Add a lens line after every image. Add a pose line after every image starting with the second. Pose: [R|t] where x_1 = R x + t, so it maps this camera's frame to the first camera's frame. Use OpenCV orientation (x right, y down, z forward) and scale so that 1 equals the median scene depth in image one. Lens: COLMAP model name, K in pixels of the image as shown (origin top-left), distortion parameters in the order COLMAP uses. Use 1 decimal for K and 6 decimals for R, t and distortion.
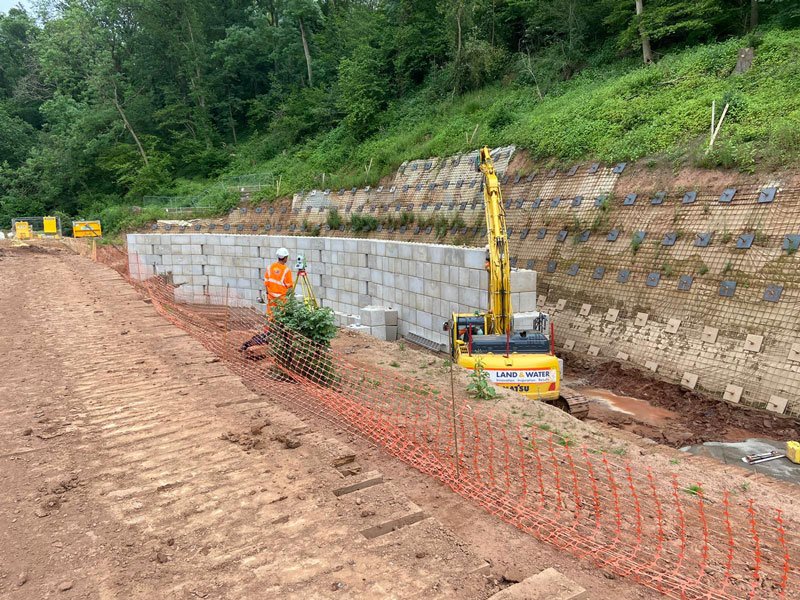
lens RADIAL K [[604.1, 0, 399.4], [0, 604.1, 296.6], [0, 0, 1]] dist [0.112576, -0.135629]
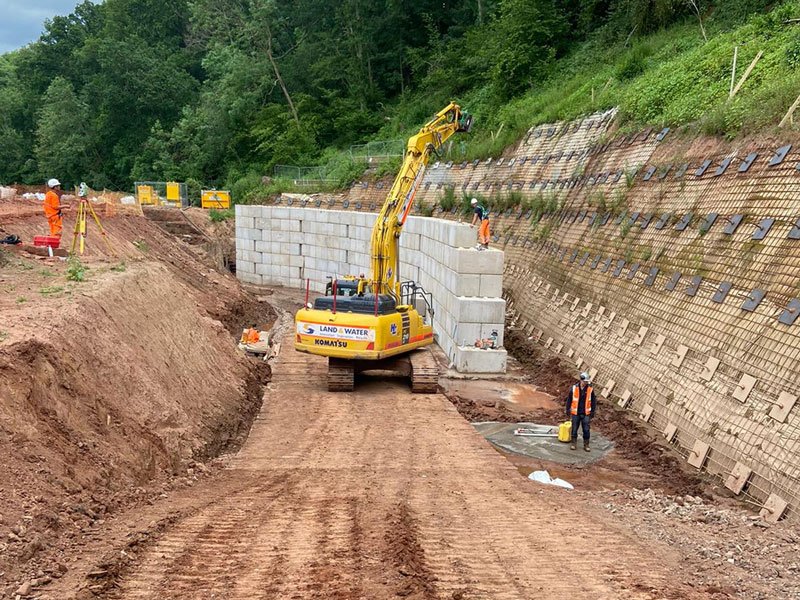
lens RADIAL K [[824.9, 0, 410.5], [0, 824.9, 398.7], [0, 0, 1]] dist [0.086263, 0.000000]
pose [[0.933609, 0.129549, -0.334053, 0.259781], [-0.099333, 0.989384, 0.106076, 0.027236], [0.344249, -0.065851, 0.936566, -0.089059]]
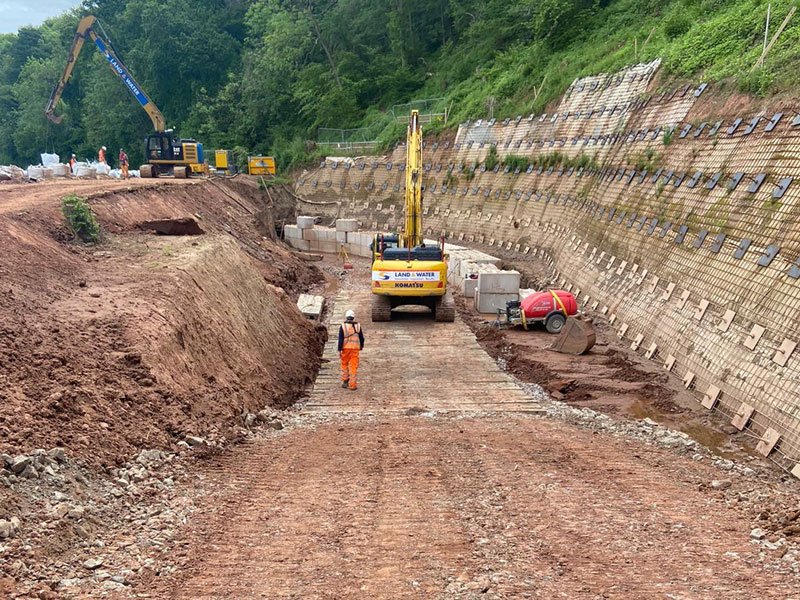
lens RADIAL K [[824.9, 0, 396.3], [0, 824.9, 436.0], [0, 0, 1]] dist [0.086263, 0.000000]
pose [[0.909790, 0.149688, -0.387139, 0.278465], [-0.075036, 0.976654, 0.201287, 0.025014], [0.408231, -0.154079, 0.899782, -0.139081]]
